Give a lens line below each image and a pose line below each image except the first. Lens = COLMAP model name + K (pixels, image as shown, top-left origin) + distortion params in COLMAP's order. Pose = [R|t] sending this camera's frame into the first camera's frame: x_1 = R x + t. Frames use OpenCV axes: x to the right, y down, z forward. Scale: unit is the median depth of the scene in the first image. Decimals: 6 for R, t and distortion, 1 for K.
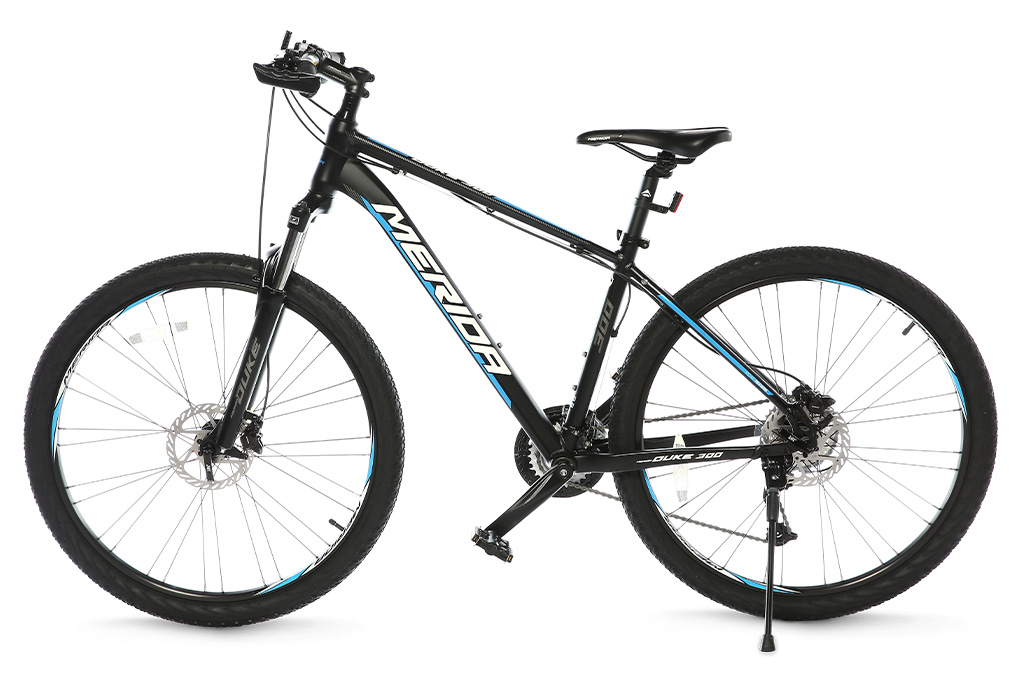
lens RADIAL K [[1877.8, 0, 510.0], [0, 1877.8, 340.0], [0, 0, 1]] dist [-0.235208, -0.083316]
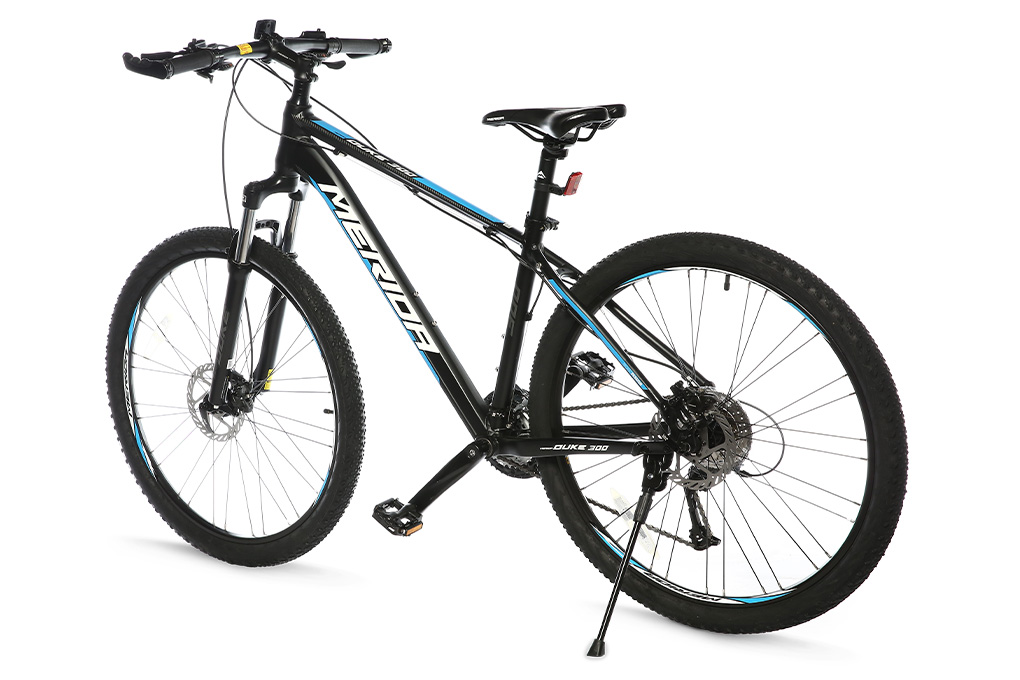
lens RADIAL K [[1877.8, 0, 510.0], [0, 1877.8, 340.0], [0, 0, 1]] dist [-0.235208, -0.083316]
pose [[0.831128, 0.049420, -0.553880, 0.598990], [-0.050381, 0.998639, 0.013504, -0.004117], [0.553794, 0.016681, 0.832487, 0.176072]]
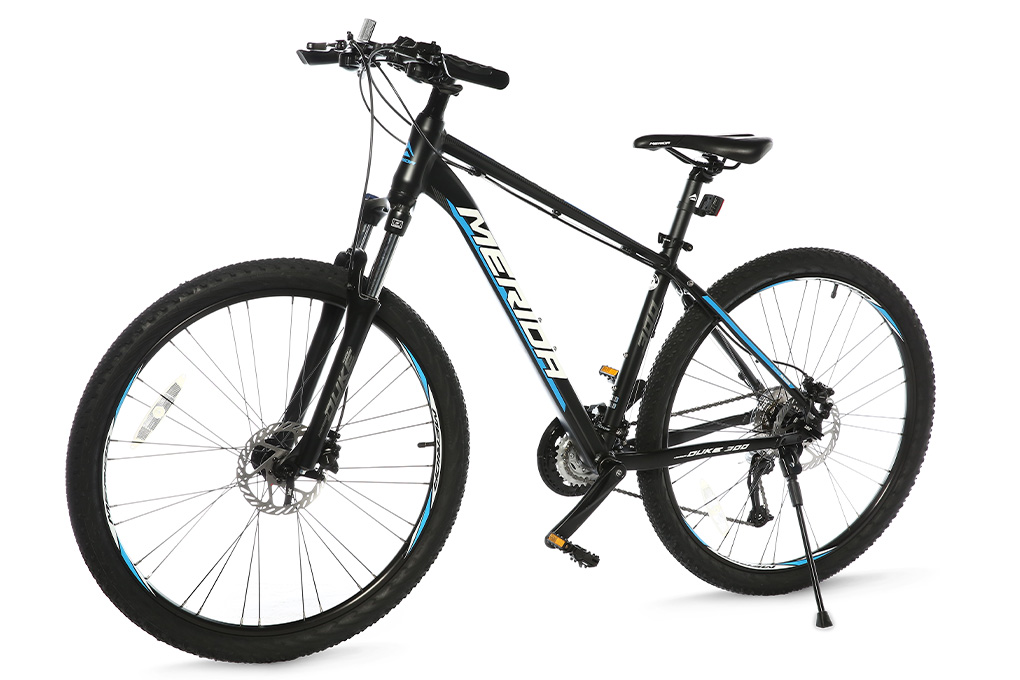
lens RADIAL K [[1877.8, 0, 510.0], [0, 1877.8, 340.0], [0, 0, 1]] dist [-0.235208, -0.083316]
pose [[0.881991, -0.029665, 0.470331, -0.499952], [0.036373, 0.999325, -0.005177, 0.002001], [-0.469860, 0.021674, 0.882475, 0.130685]]
